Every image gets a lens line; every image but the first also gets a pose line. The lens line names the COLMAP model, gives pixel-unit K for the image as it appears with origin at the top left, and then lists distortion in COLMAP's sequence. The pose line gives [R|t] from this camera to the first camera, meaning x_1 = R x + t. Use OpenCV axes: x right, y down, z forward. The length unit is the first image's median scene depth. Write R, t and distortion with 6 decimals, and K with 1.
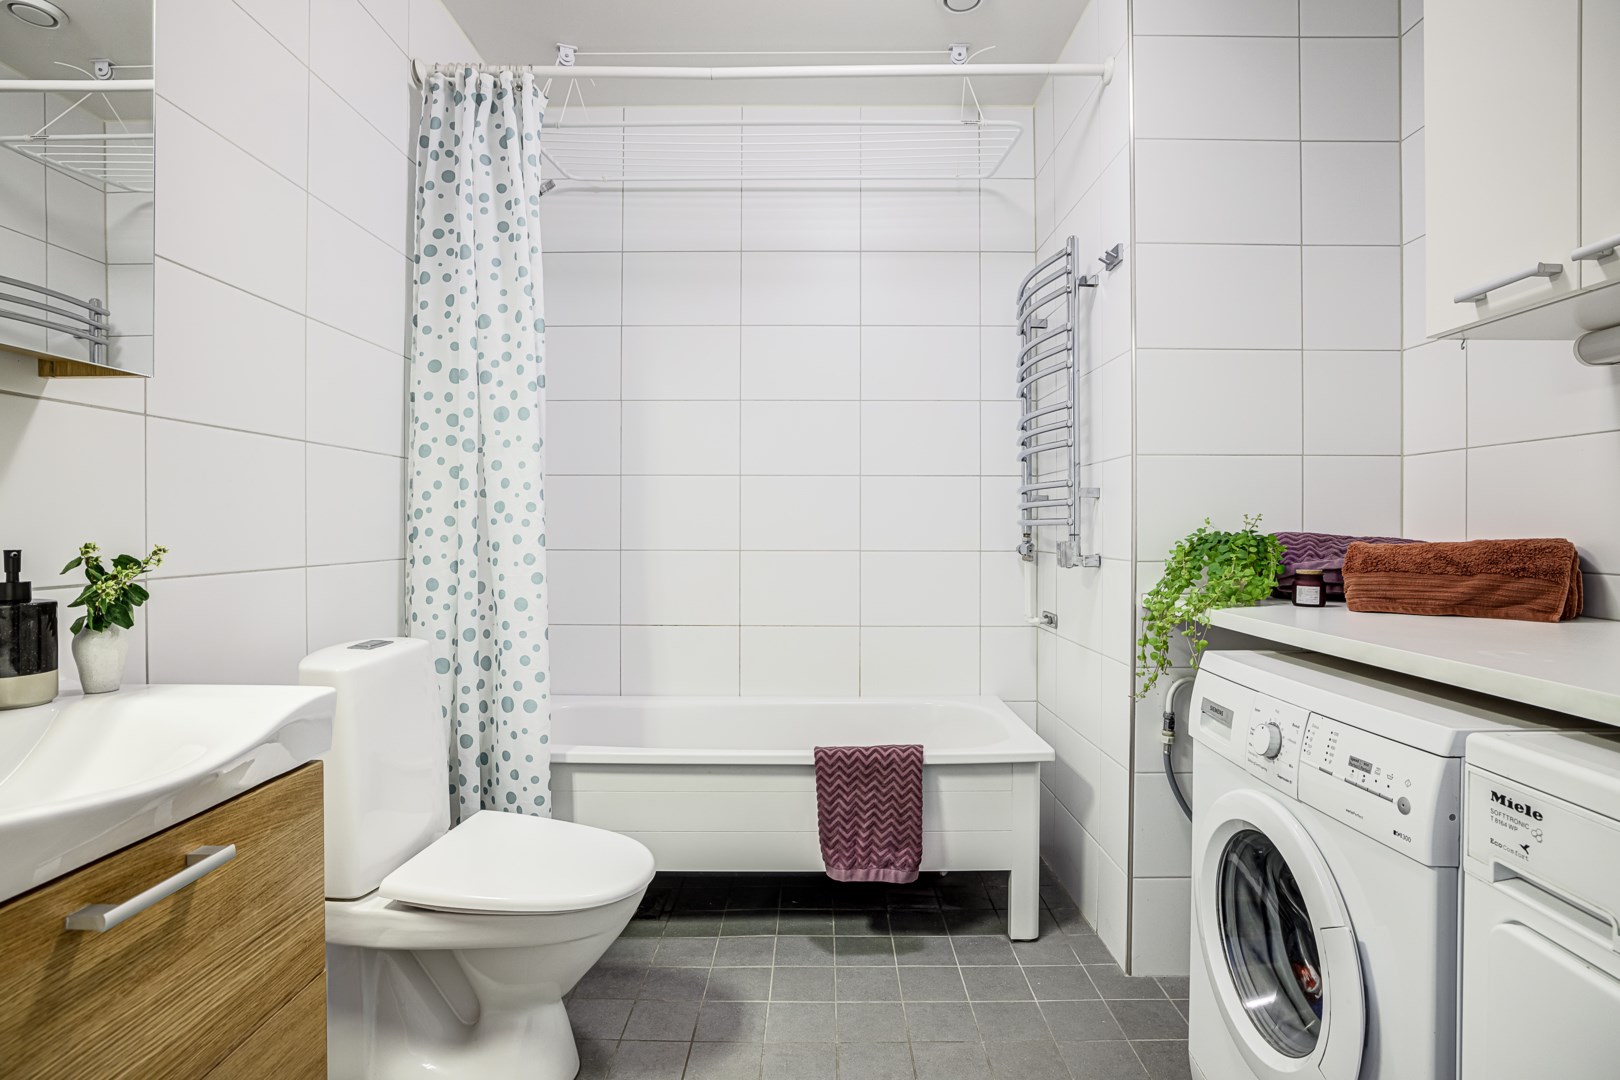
lens RADIAL K [[865.5, 0, 813.2], [0, 865.5, 534.1], [0, 0, 1]] dist [-0.000294, -0.000042]
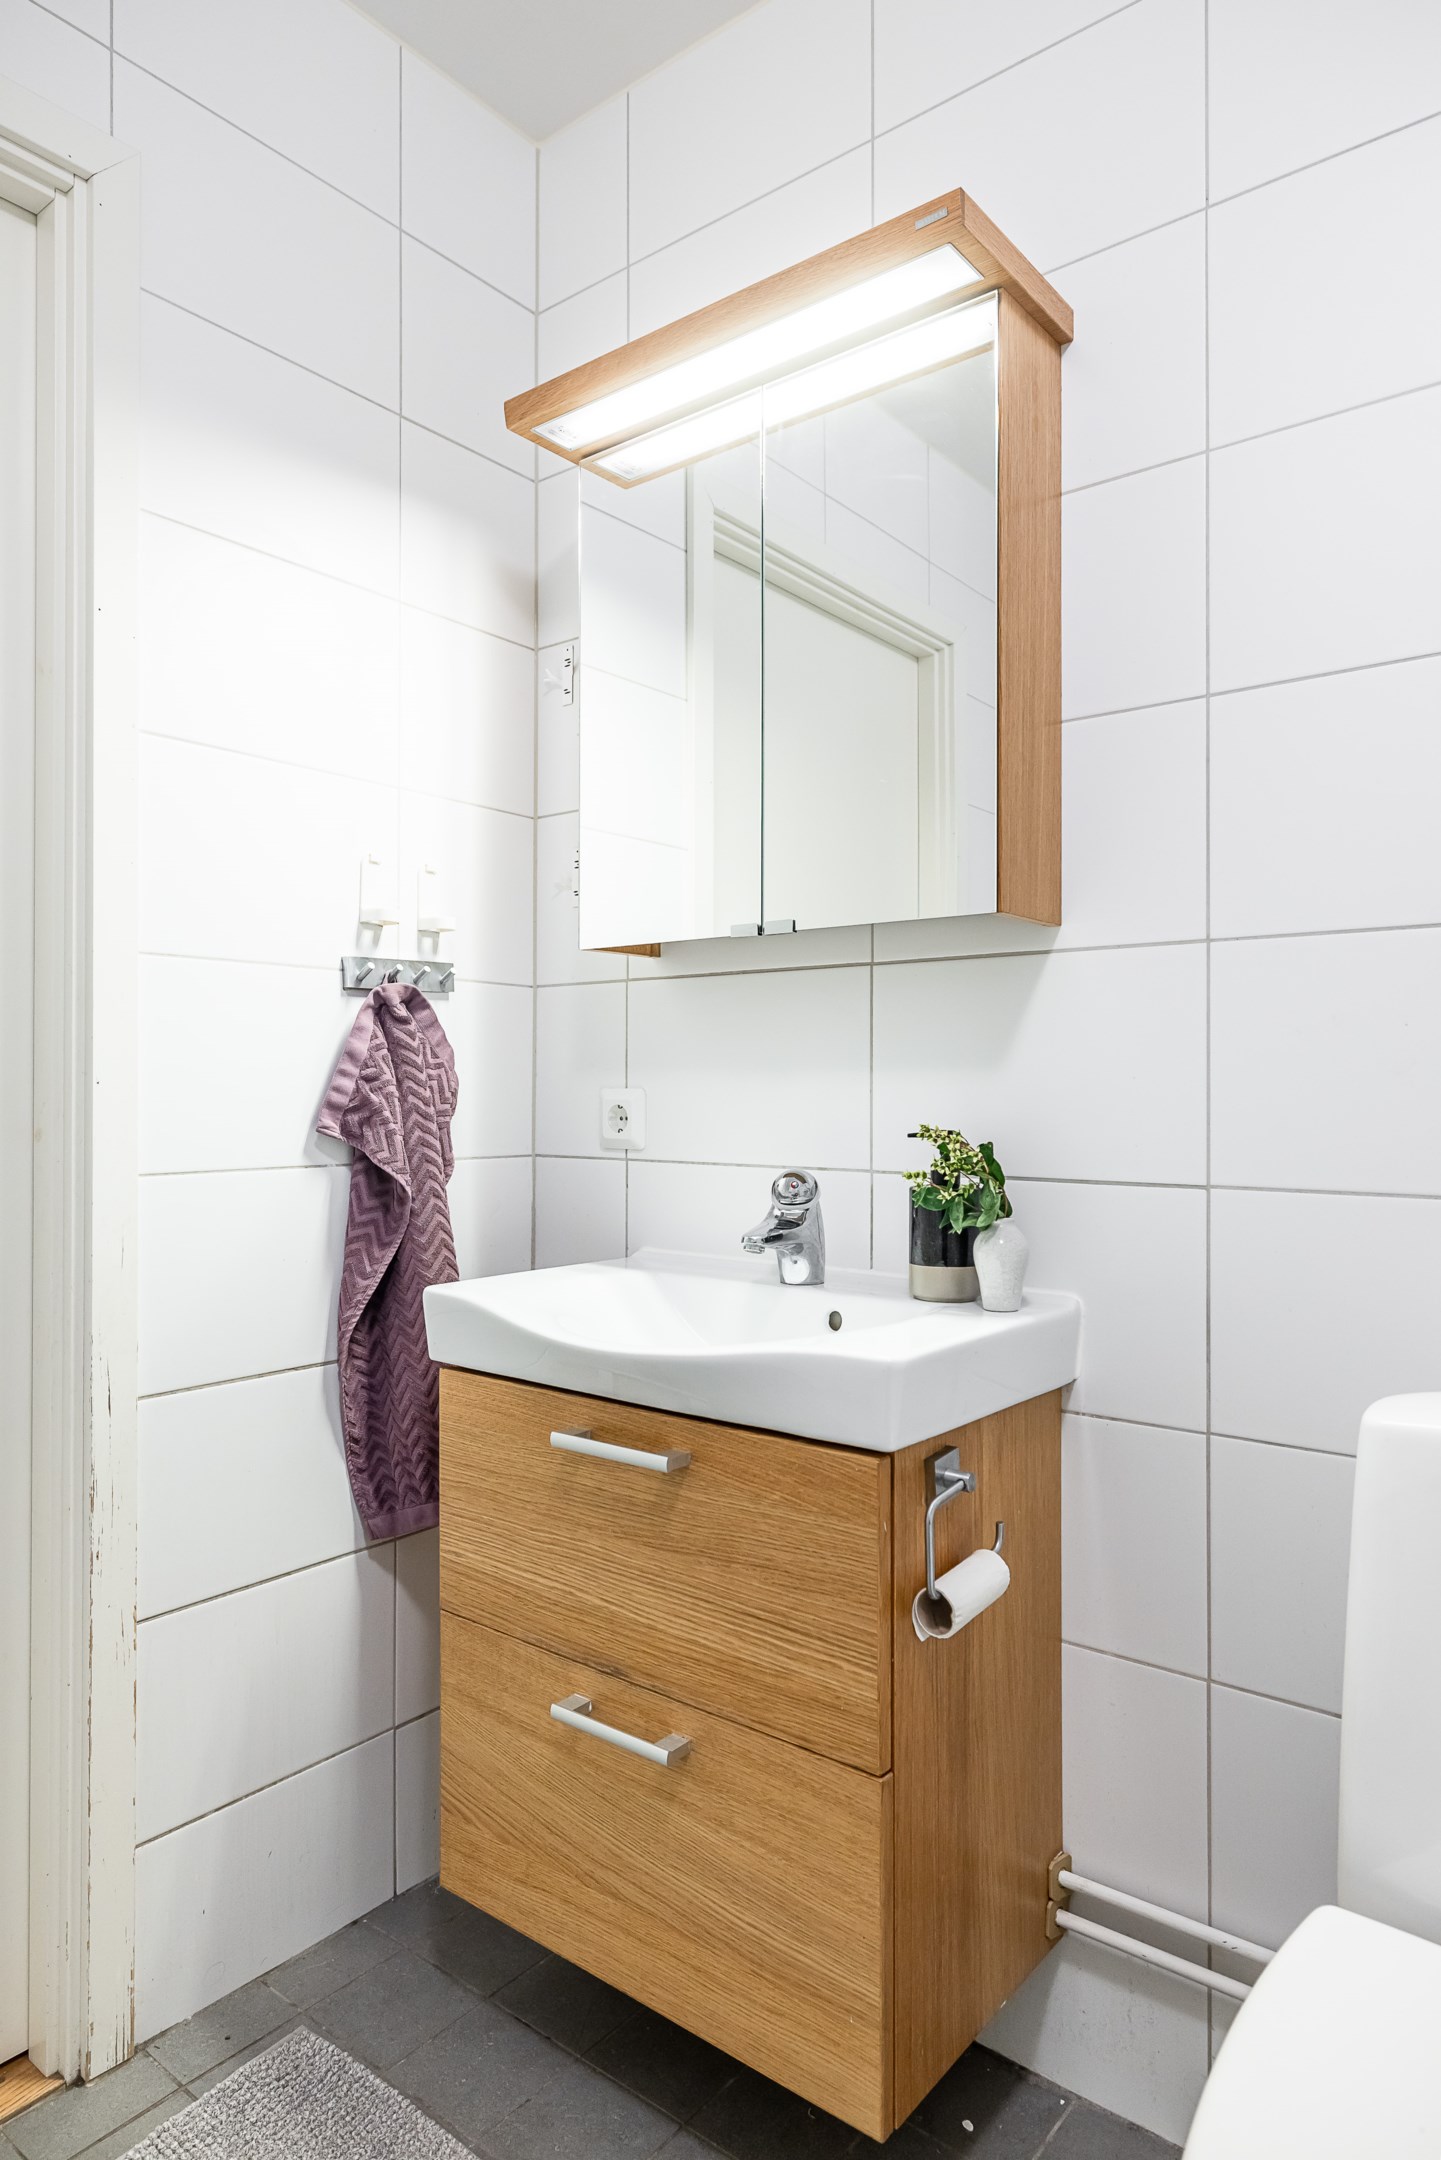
lens RADIAL K [[1323.9, 0, 723.1], [0, 1323.9, 1078.5], [0, 0, 1]] dist [-0.014740, 0.023270]
pose [[-0.623418, -0.007746, -0.781850, 0.339966], [-0.008474, 0.999959, -0.003150, -0.030545], [0.781843, 0.004661, -0.623458, 1.719284]]
